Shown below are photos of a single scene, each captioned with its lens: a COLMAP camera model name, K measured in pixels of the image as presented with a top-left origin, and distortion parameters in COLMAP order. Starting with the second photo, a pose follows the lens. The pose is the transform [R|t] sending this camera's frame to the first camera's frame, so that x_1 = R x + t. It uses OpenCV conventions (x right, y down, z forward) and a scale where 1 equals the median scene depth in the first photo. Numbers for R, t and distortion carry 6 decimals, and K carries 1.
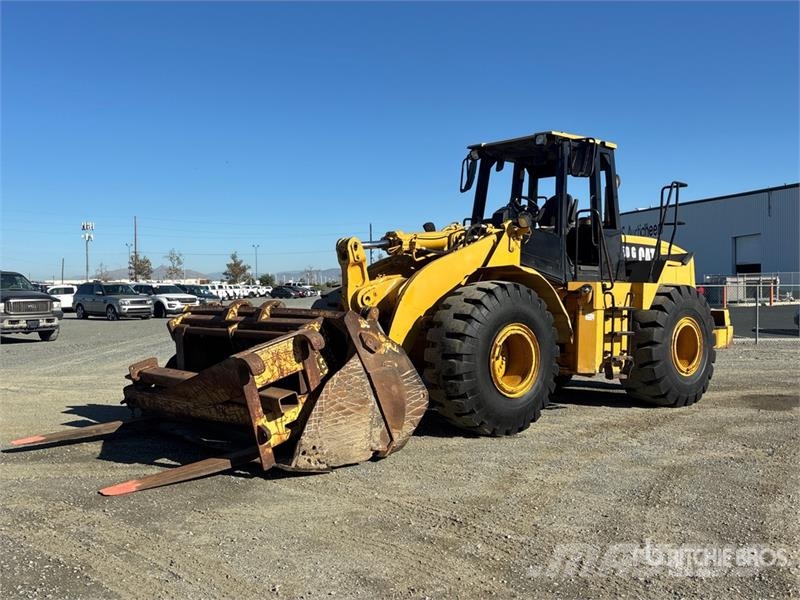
lens RADIAL K [[605.6, 0, 401.3], [0, 605.6, 302.3], [0, 0, 1]] dist [0.011020, 0.006863]
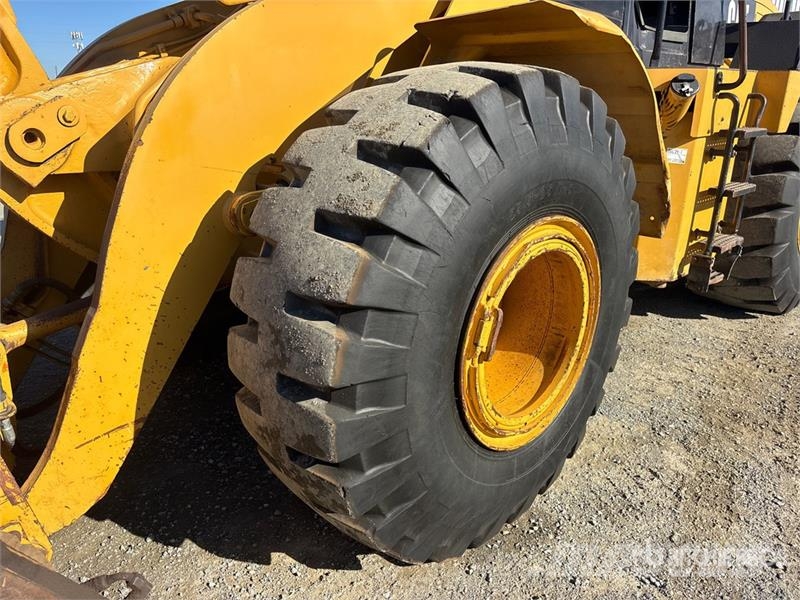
lens RADIAL K [[596.4, 0, 429.6], [0, 596.4, 335.9], [0, 0, 1]] dist [0.004963, 0.001033]
pose [[0.992776, -0.058770, 0.104606, 0.098555], [0.016308, 0.929830, 0.367627, -0.020552], [-0.118871, -0.363265, 0.924072, 0.713010]]
